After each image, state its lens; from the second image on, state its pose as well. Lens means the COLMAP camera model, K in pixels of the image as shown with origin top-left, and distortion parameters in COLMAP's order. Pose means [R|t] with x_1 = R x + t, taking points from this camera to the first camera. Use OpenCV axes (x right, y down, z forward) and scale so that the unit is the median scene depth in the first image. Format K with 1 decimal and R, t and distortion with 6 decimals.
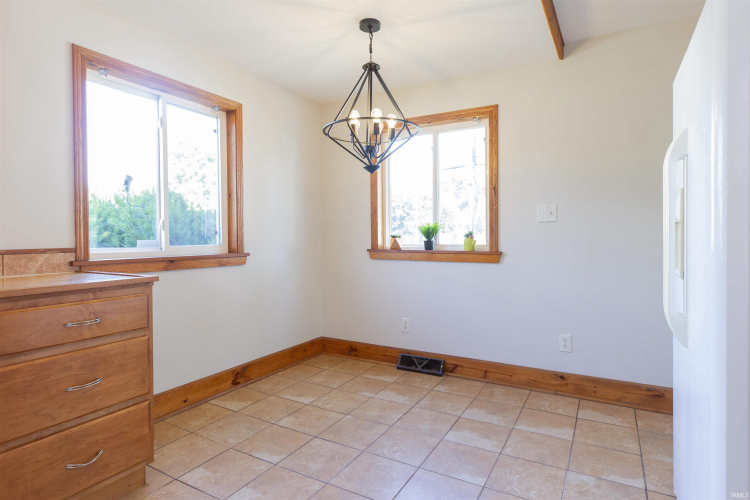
lens RADIAL K [[398.1, 0, 374.2], [0, 398.1, 238.4], [0, 0, 1]] dist [0.000084, -0.002344]
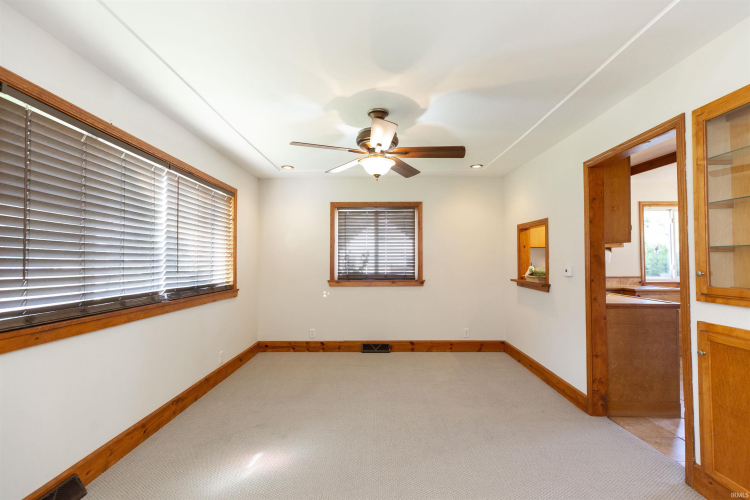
lens RADIAL K [[337.1, 0, 372.9], [0, 337.1, 251.0], [0, 0, 1]] dist [0.004259, -0.000723]
pose [[0.501681, -0.017479, -0.864876, 0.257597], [-0.009790, 0.999617, -0.025882, -0.057730], [0.864997, 0.021452, 0.501317, -1.401887]]
